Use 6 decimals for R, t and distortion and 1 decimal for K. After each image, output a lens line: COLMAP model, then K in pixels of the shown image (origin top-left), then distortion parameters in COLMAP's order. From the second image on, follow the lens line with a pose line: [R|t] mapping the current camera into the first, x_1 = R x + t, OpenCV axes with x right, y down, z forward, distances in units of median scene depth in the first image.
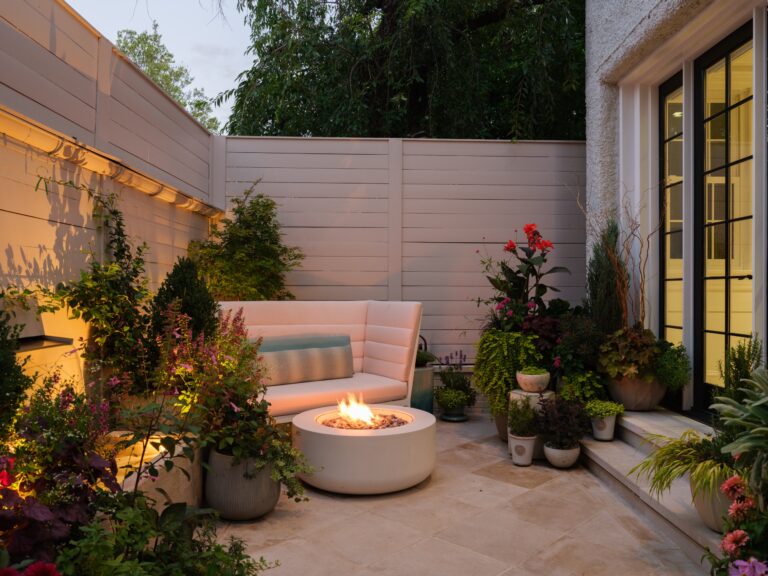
lens RADIAL K [[614.2, 0, 384.0], [0, 614.2, 288.0], [0, 0, 1]] dist [-0.003616, 0.001029]
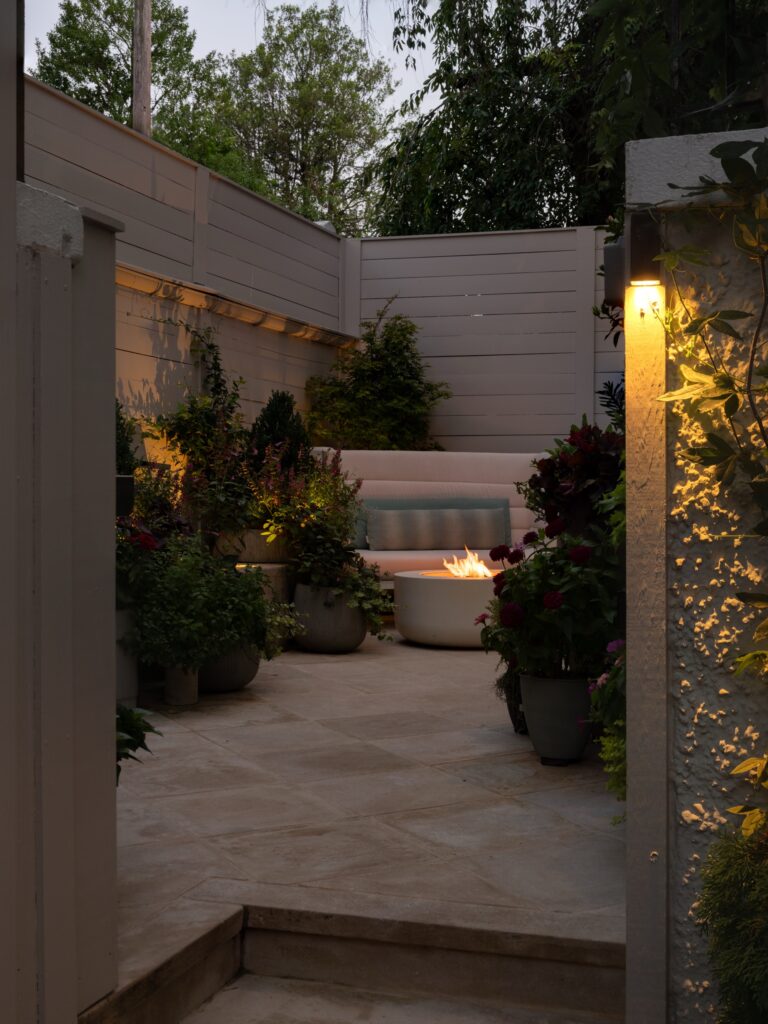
lens RADIAL K [[1354.1, 0, 384.0], [0, 1354.1, 512.0], [0, 0, 1]] dist [0.001614, -0.003405]
pose [[0.944672, 0.003348, -0.328000, 0.406548], [0.000705, 0.999925, 0.012237, 0.087674], [0.328016, -0.011791, 0.944599, -0.729015]]
